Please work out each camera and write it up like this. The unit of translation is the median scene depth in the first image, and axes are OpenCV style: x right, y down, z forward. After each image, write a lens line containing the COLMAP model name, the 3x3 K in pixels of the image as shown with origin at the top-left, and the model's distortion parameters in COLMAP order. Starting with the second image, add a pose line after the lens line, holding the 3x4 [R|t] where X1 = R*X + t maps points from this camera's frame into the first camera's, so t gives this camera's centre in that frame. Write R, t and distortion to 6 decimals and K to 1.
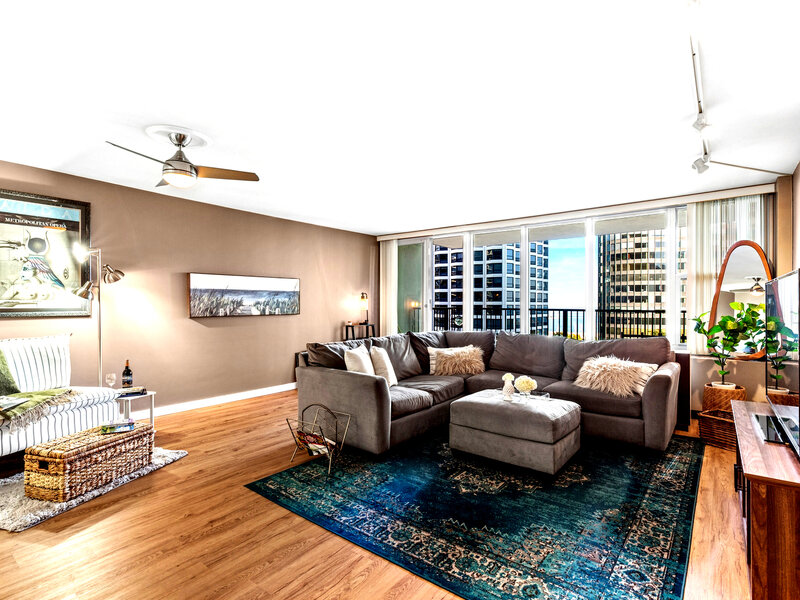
lens RADIAL K [[406.5, 0, 400.0], [0, 406.5, 300.0], [0, 0, 1]] dist [-0.000805, -0.001133]
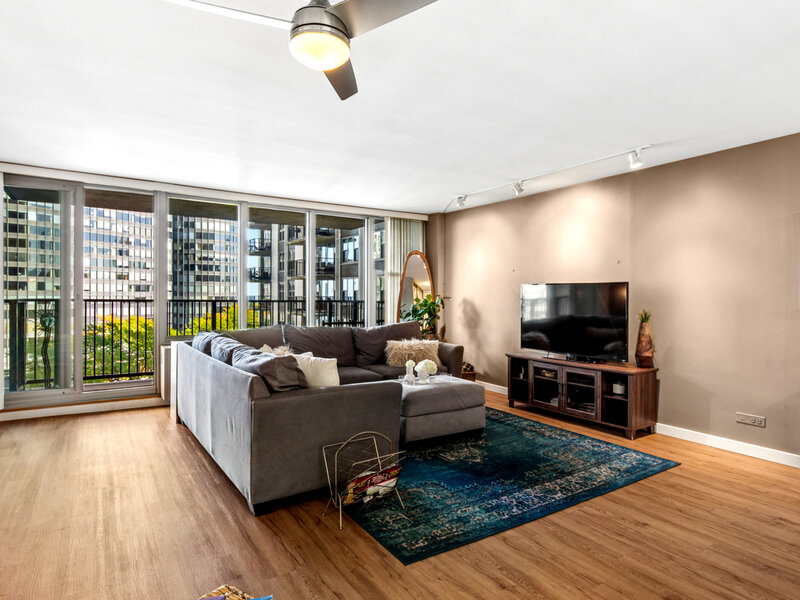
lens RADIAL K [[477.2, 0, 400.0], [0, 477.2, 300.0], [0, 0, 1]] dist [0.002424, 0.000873]
pose [[0.322864, -0.008975, 0.946403, -0.734547], [-0.016214, 0.999756, 0.015013, 0.000691], [-0.946306, -0.020192, 0.322640, 0.488864]]
